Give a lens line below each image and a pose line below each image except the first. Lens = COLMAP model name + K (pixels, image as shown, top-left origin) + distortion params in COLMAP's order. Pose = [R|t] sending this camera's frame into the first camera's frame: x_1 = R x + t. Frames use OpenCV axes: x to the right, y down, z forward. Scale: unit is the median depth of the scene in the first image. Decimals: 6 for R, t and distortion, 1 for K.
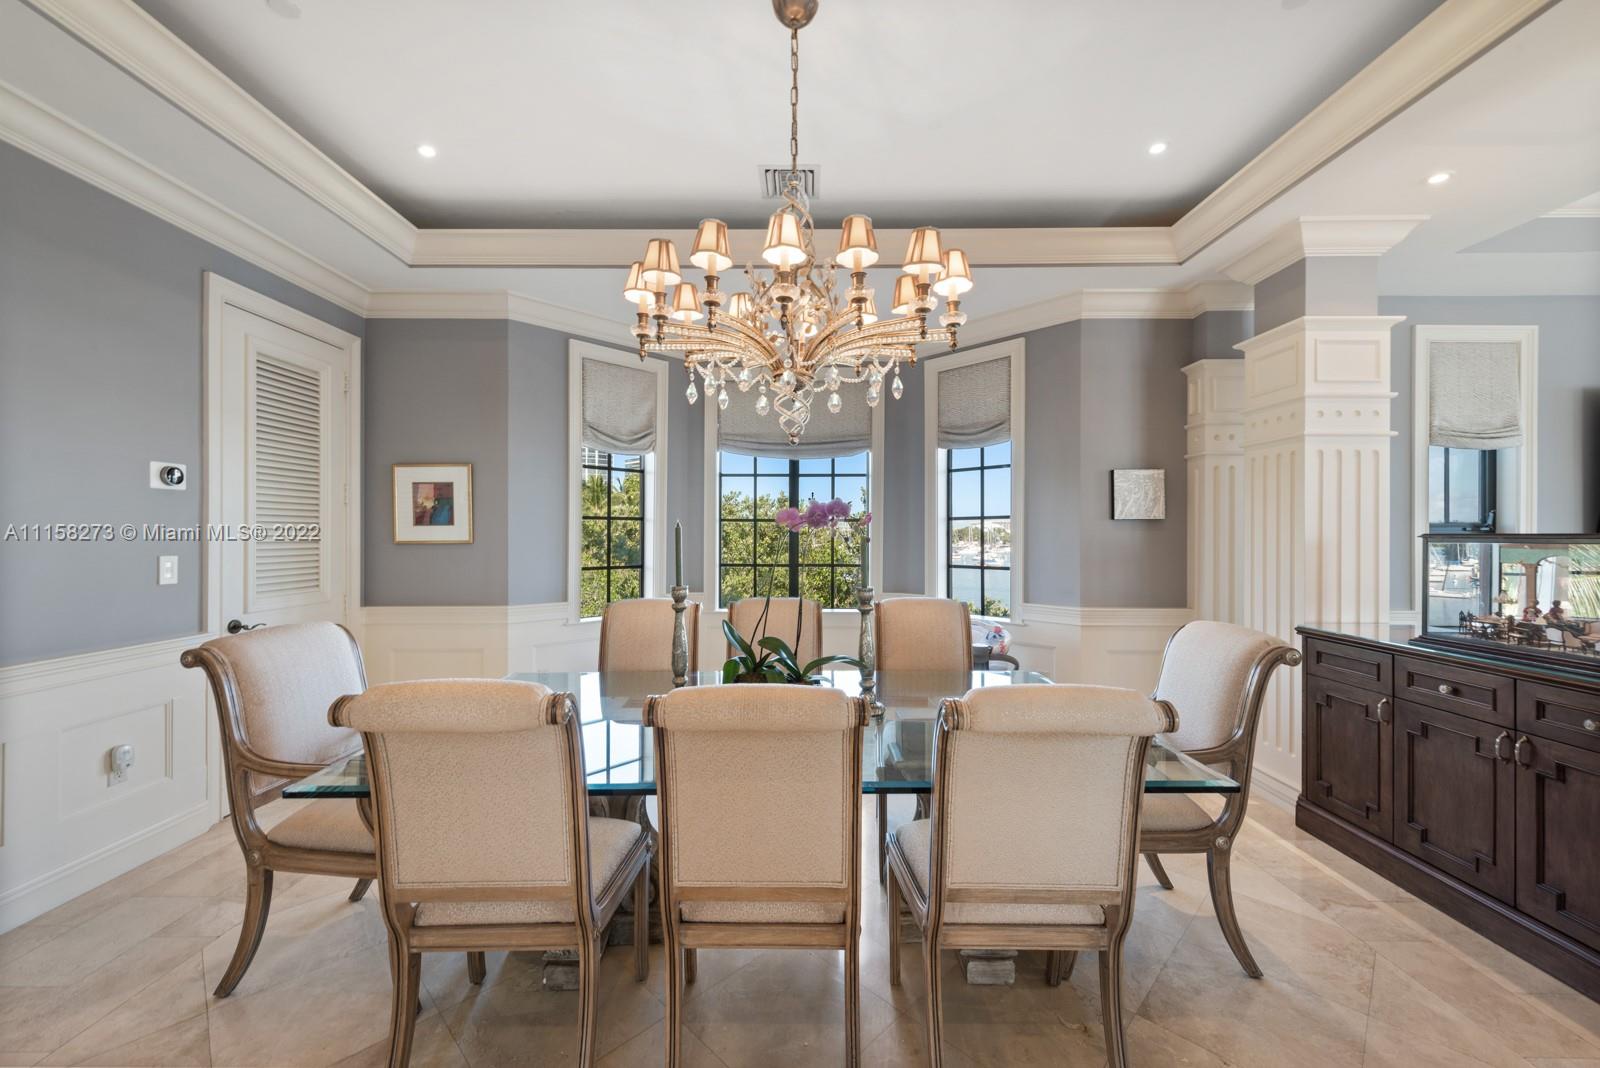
lens RADIAL K [[627.7, 0, 795.8], [0, 627.7, 531.3], [0, 0, 1]] dist [0.010117, -0.001267]
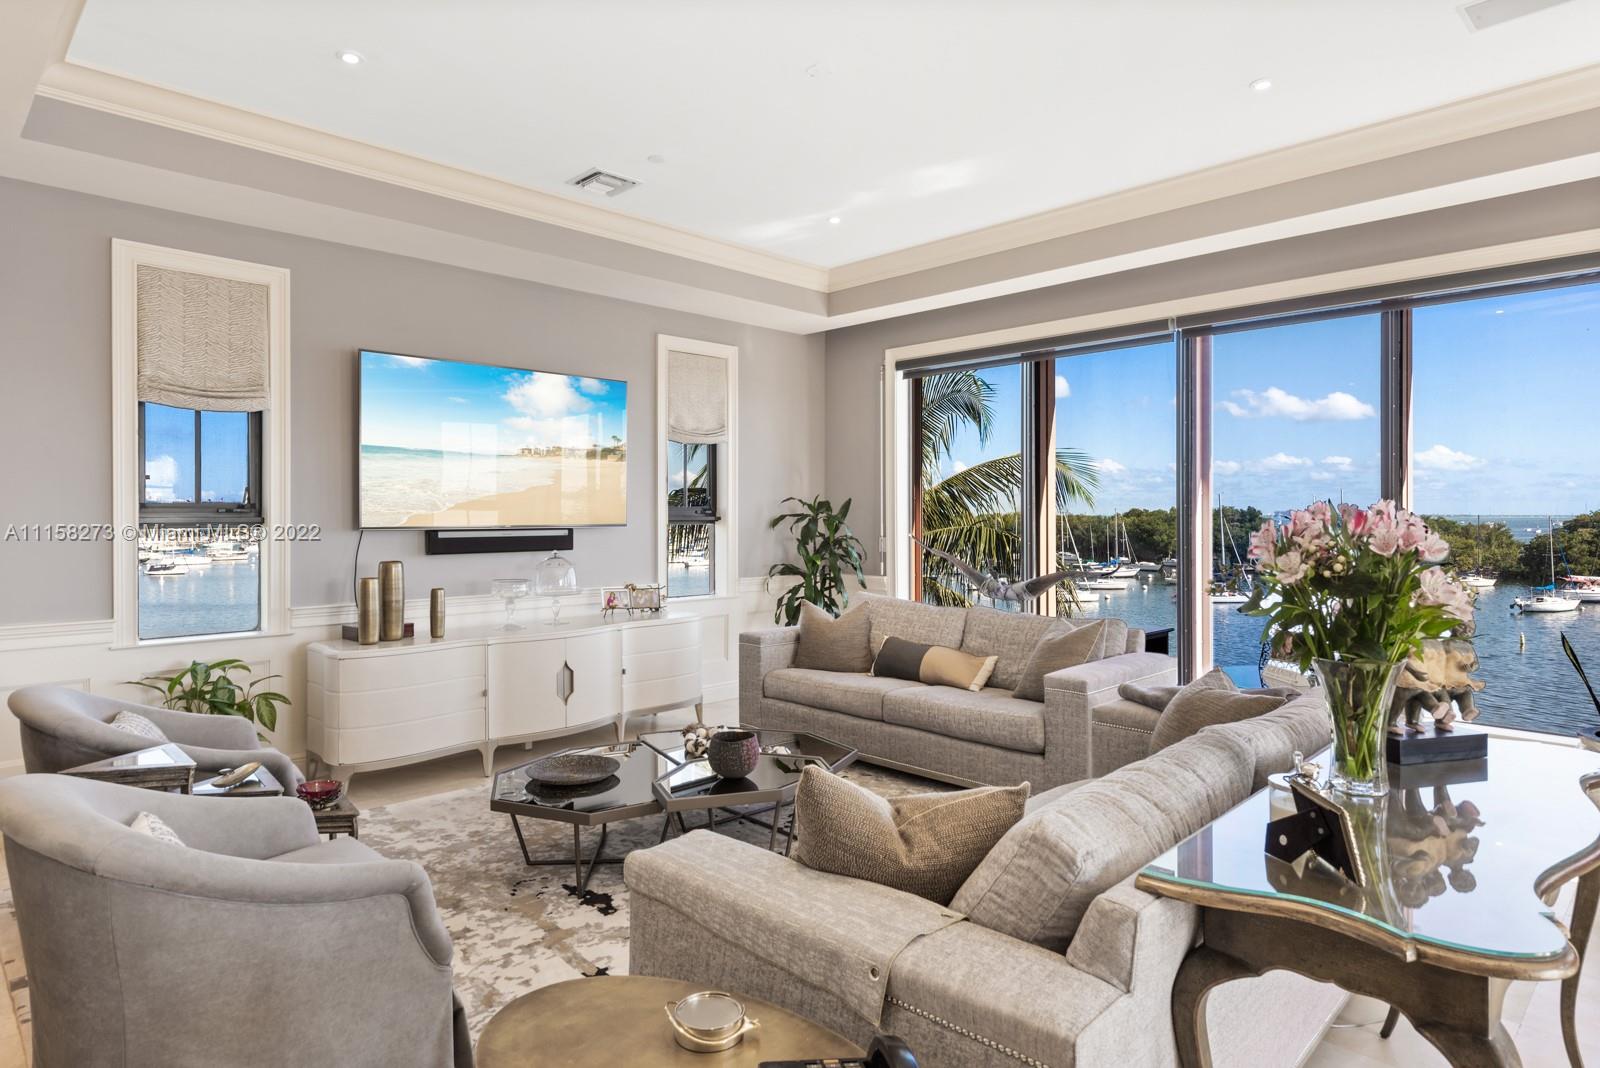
lens RADIAL K [[917.4, 0, 804.7], [0, 917.4, 506.8], [0, 0, 1]] dist [-0.000869, 0.000663]
pose [[0.711902, 0.005198, 0.702259, 0.798525], [-0.000821, 0.999978, -0.006569, 0.000057], [-0.702278, 0.004100, 0.711891, -0.351450]]
